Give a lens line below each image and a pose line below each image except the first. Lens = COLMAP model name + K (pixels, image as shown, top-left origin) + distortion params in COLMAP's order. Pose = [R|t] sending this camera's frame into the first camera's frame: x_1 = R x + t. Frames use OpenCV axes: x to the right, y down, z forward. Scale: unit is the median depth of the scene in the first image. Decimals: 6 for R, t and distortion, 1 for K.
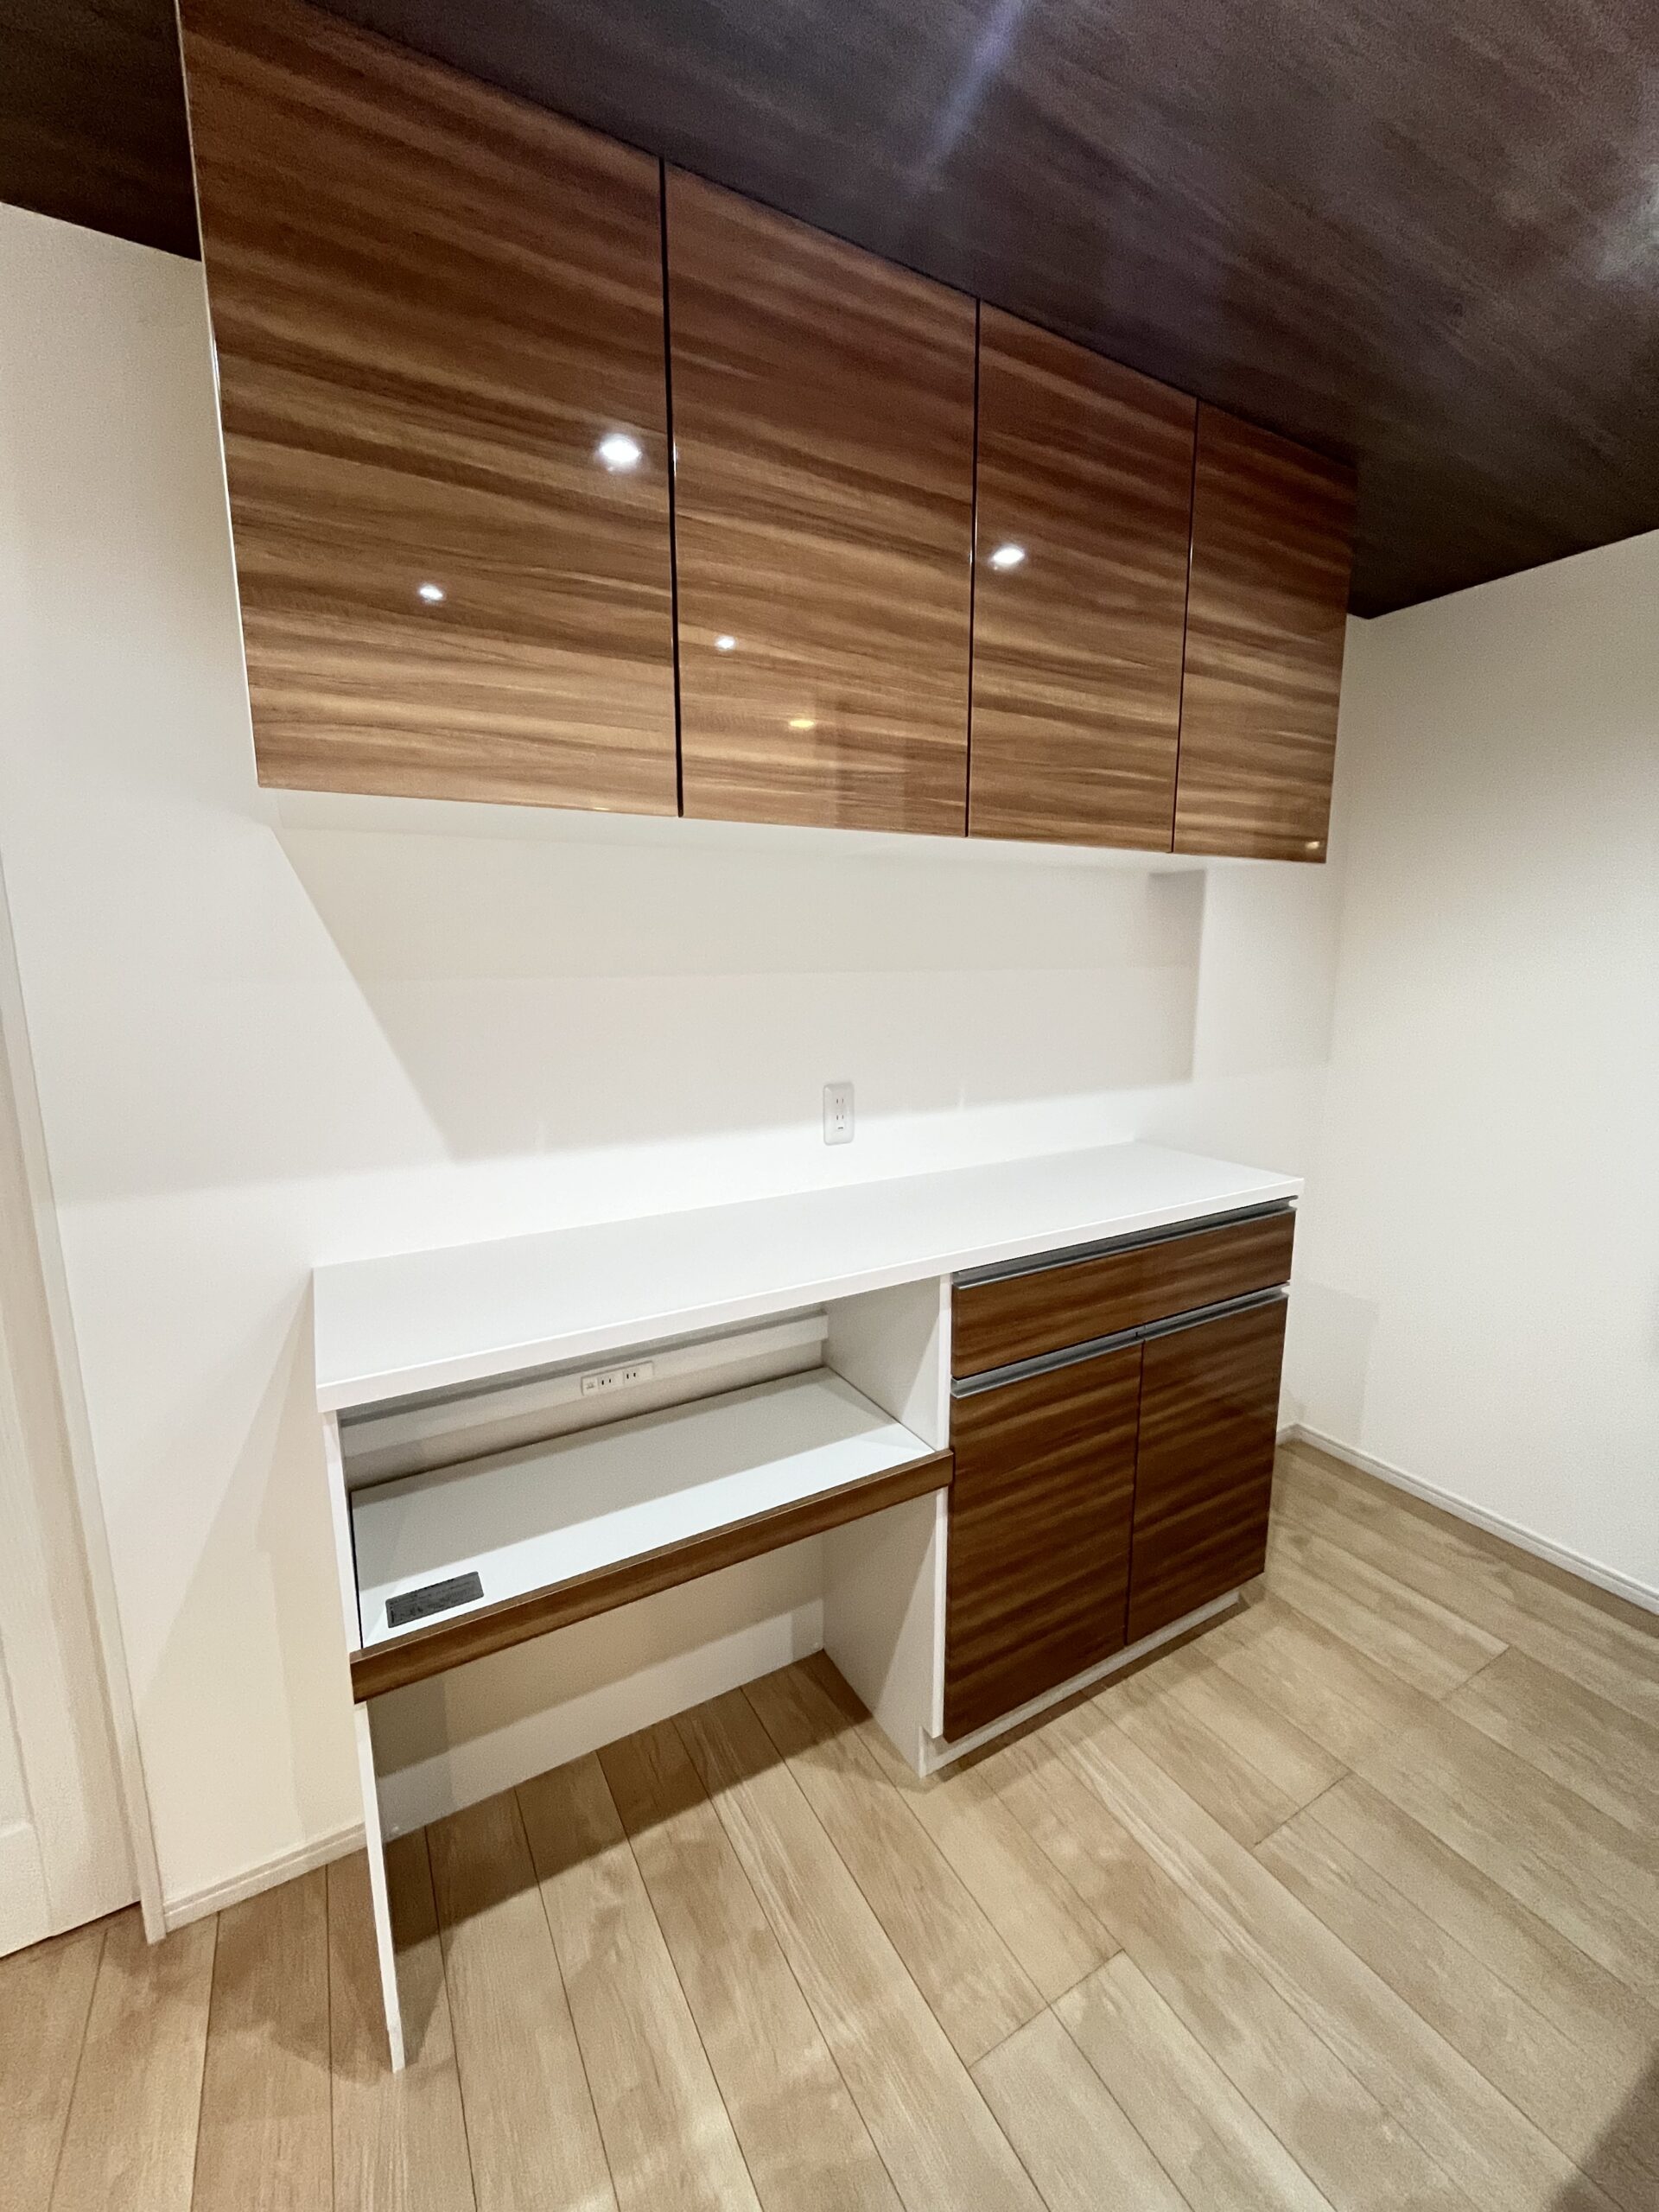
lens RADIAL K [[897.6, 0, 829.5], [0, 897.6, 1106.0], [0, 0, 1]] dist [-0.002333, 0.000827]
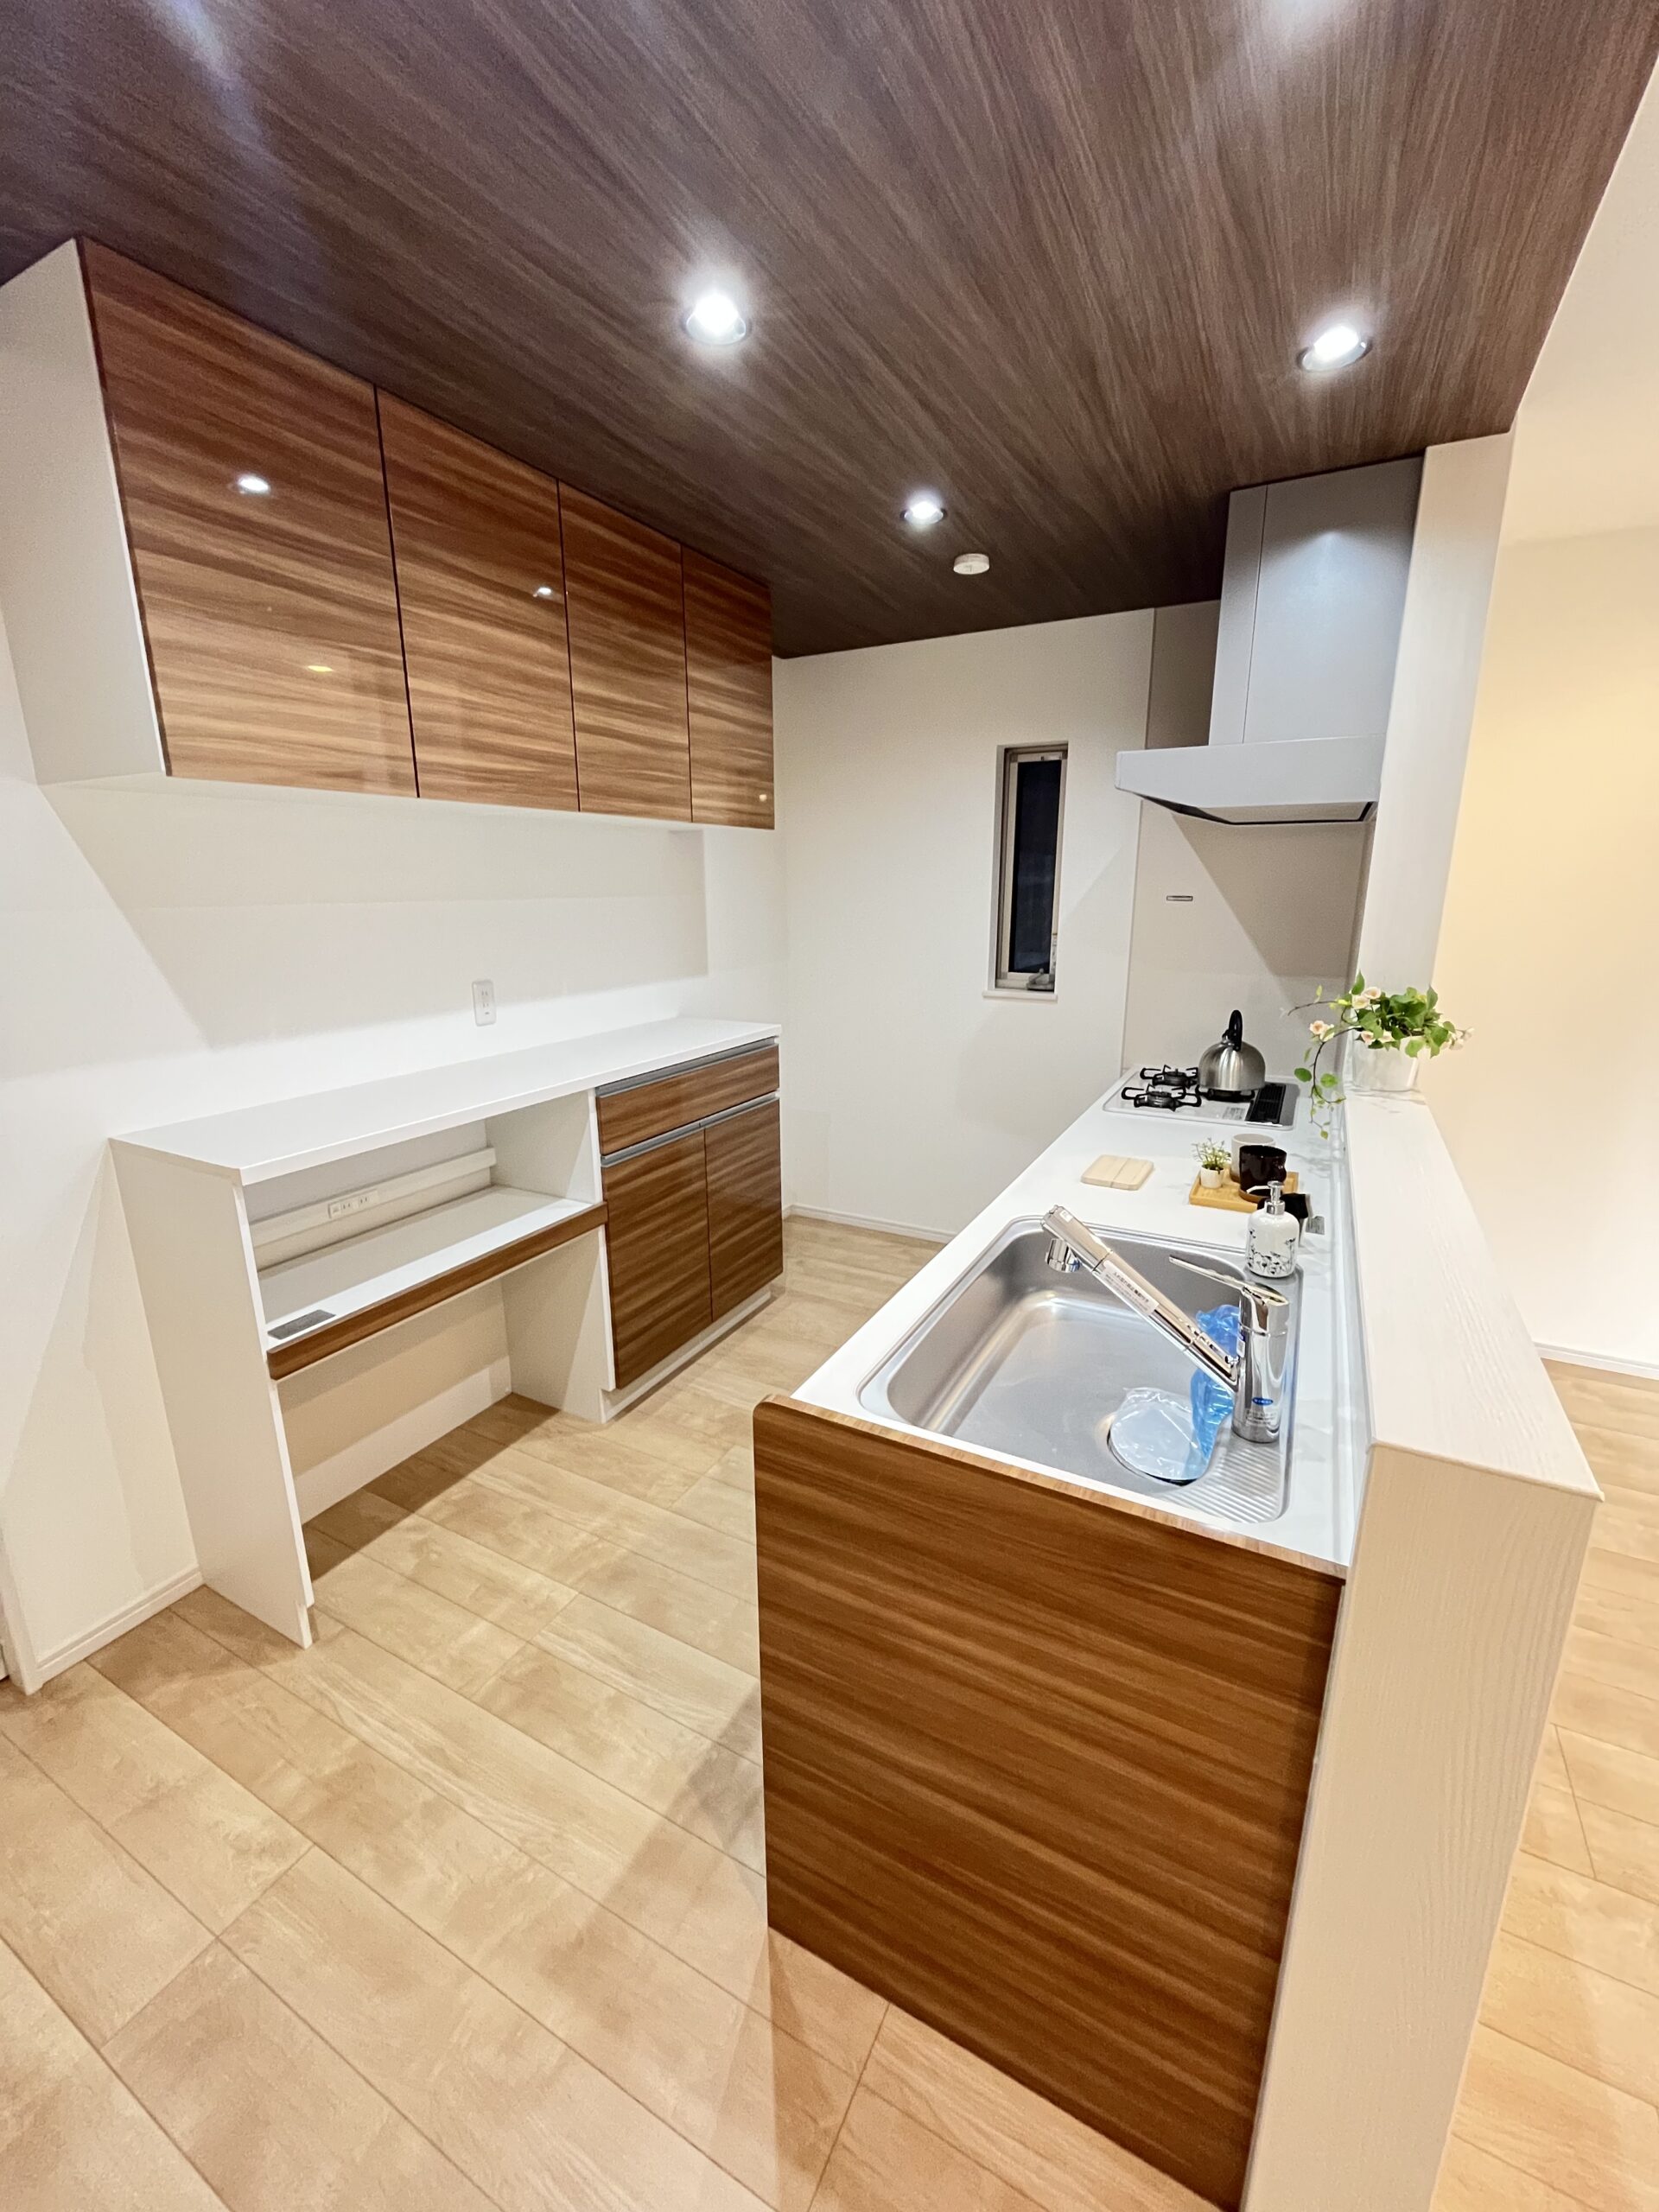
lens RADIAL K [[897.6, 0, 829.5], [0, 897.6, 1106.0], [0, 0, 1]] dist [-0.002333, 0.000827]
pose [[0.848696, -0.127551, 0.513270, -0.323312], [0.090731, 0.991209, 0.096298, 0.097953], [-0.521040, -0.035158, 0.852808, -0.565036]]
